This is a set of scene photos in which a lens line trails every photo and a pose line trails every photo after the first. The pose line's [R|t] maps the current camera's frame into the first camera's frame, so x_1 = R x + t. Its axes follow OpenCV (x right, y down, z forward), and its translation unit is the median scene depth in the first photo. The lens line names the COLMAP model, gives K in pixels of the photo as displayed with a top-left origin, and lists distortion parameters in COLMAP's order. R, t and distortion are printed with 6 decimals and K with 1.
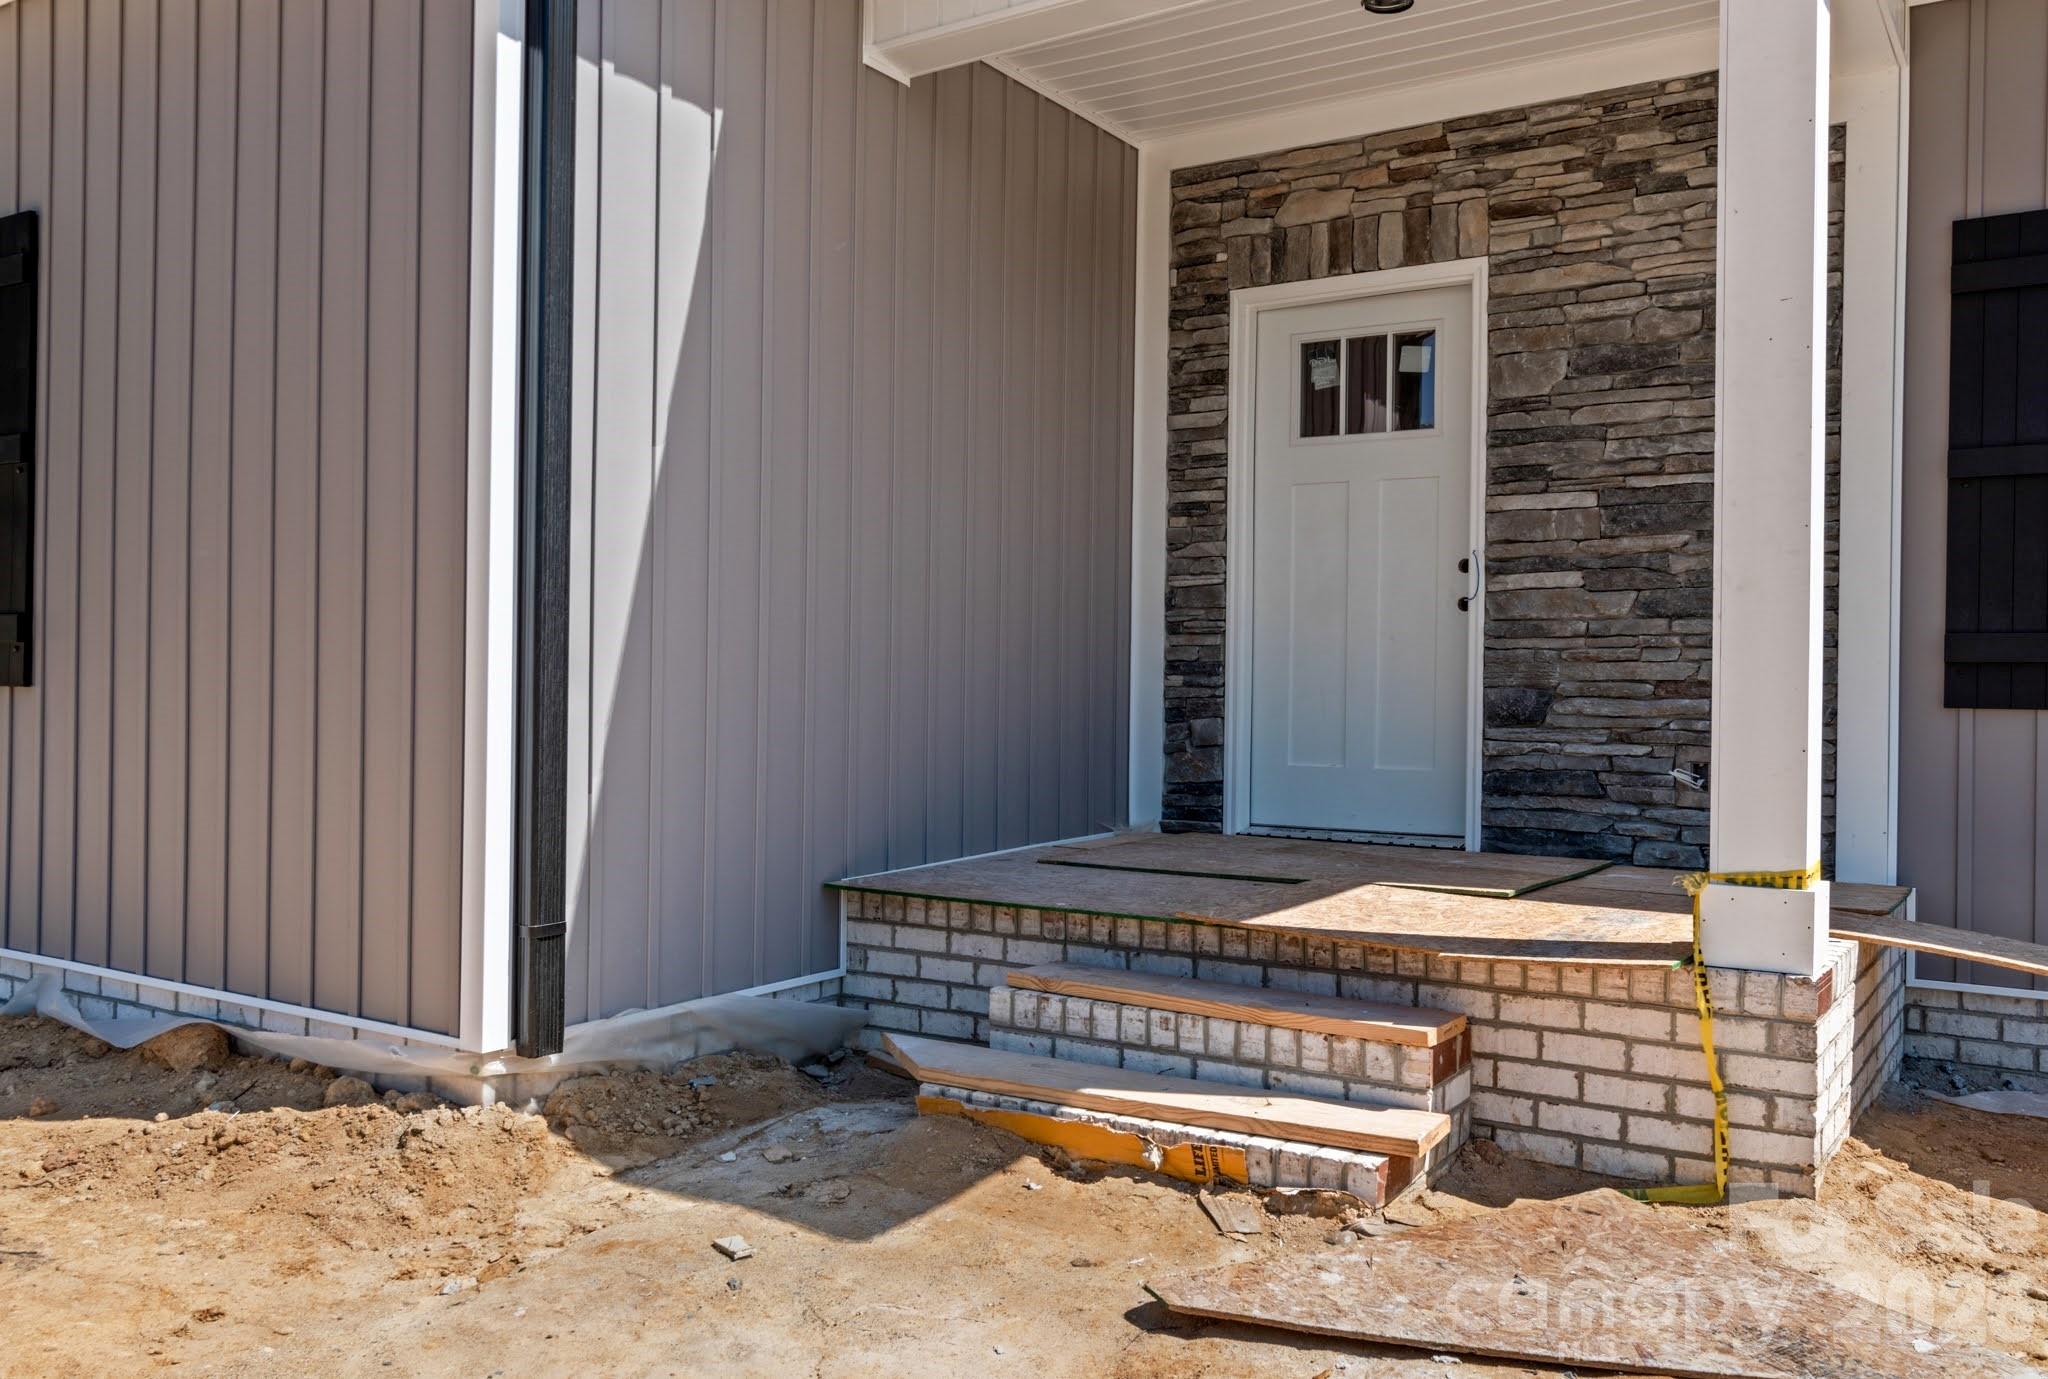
lens RADIAL K [[1681.8, 0, 1018.7], [0, 1681.8, 683.2], [0, 0, 1]] dist [-0.005209, 0.007479]
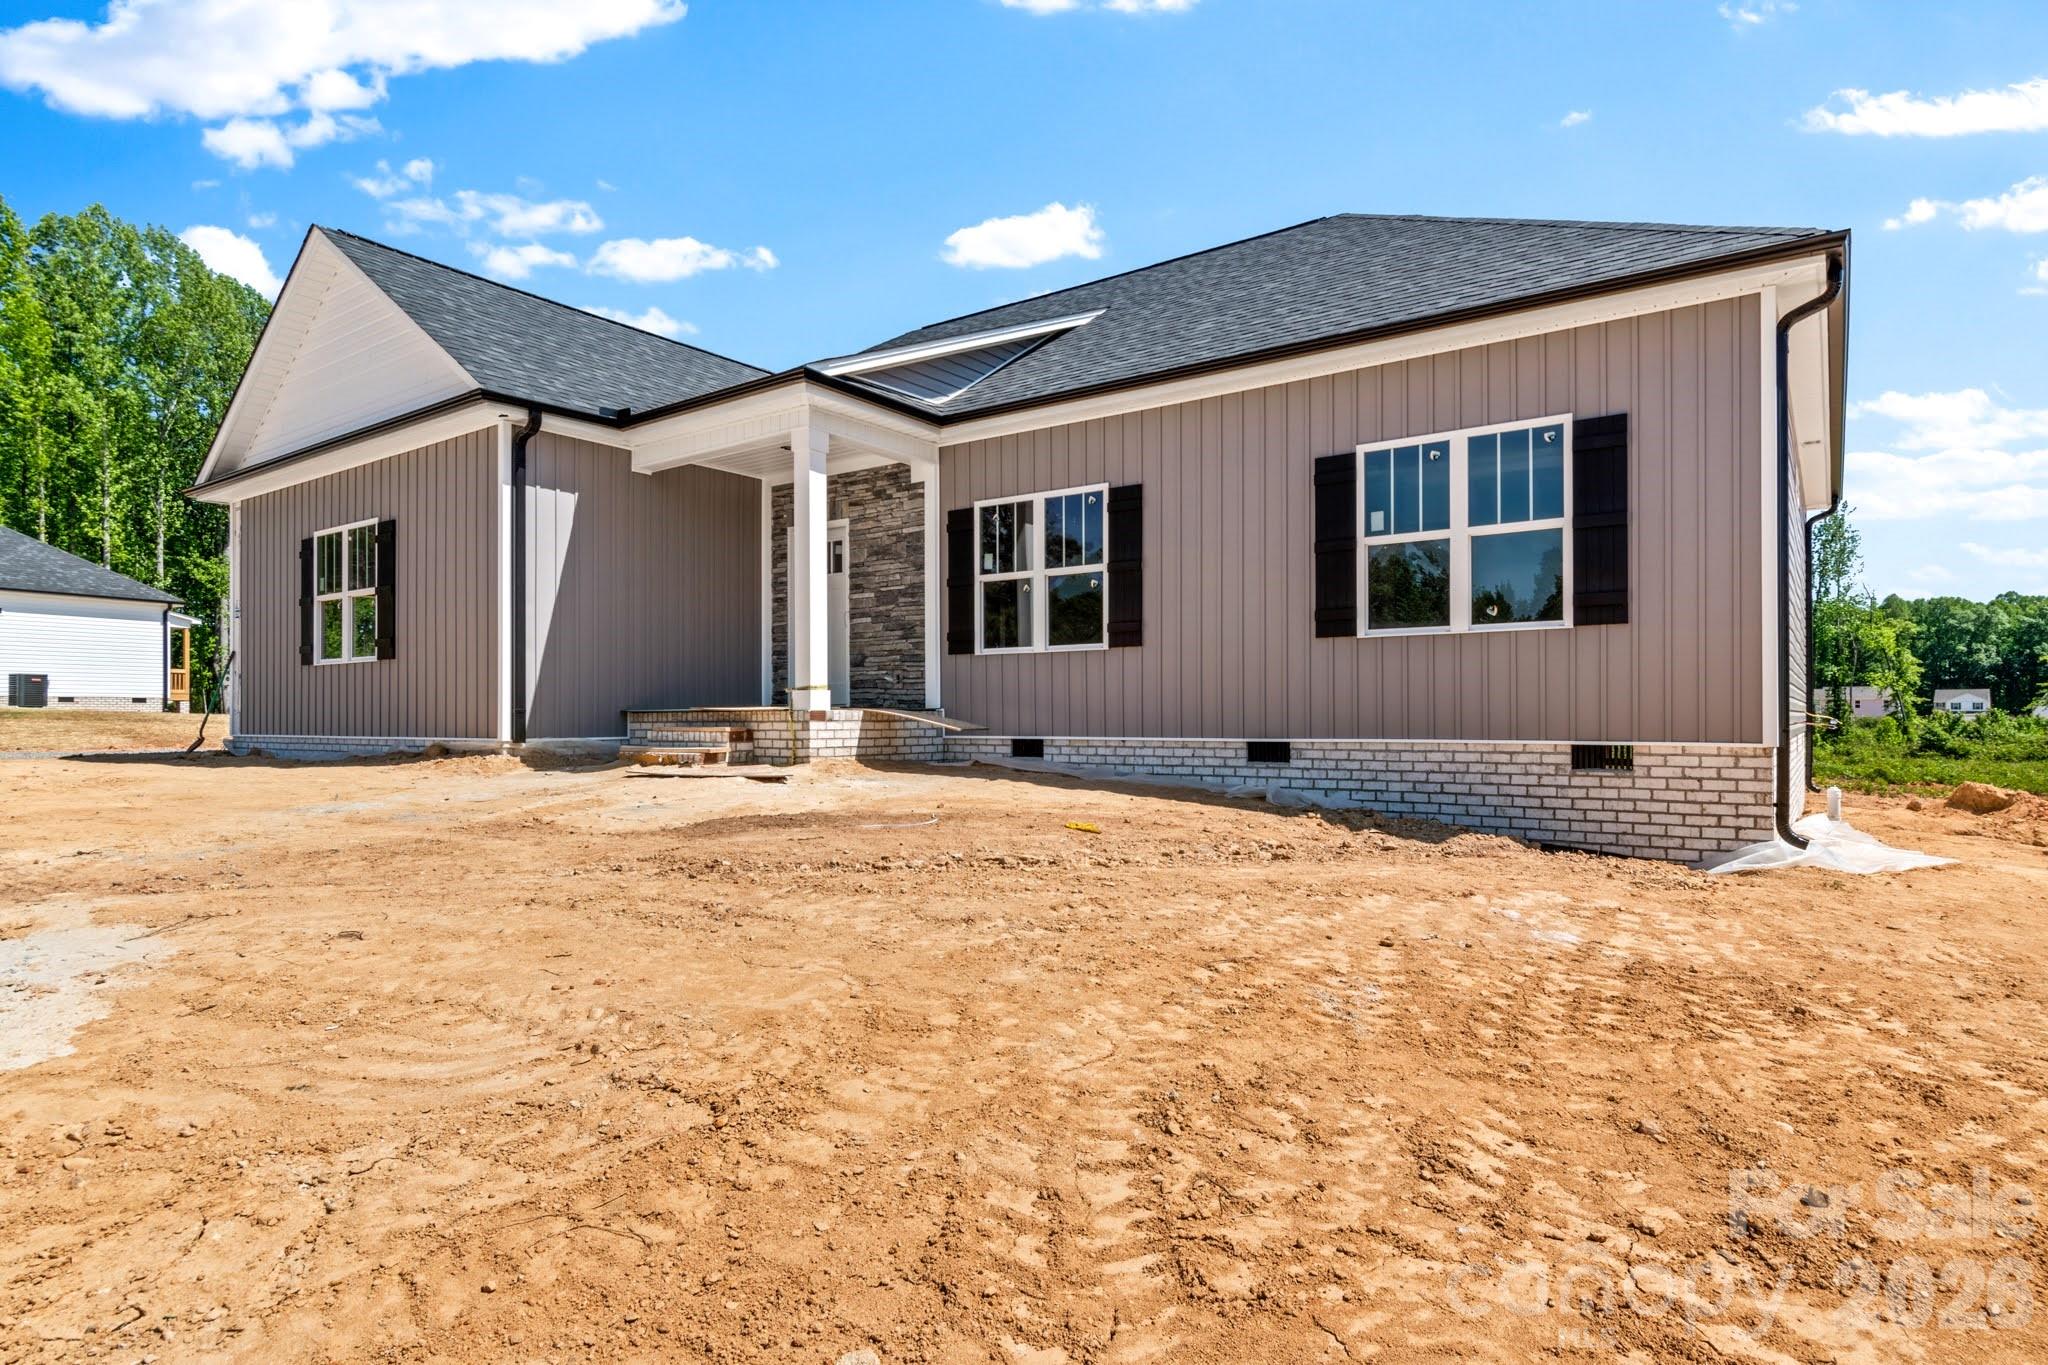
lens RADIAL K [[1130.0, 0, 1033.9], [0, 1130.0, 700.5], [0, 0, 1]] dist [0.009337, -0.003706]
pose [[0.998789, -0.015430, -0.046709, 0.729606], [0.014704, 0.999767, -0.015832, 0.127851], [0.046943, 0.015126, 0.998783, -1.108133]]
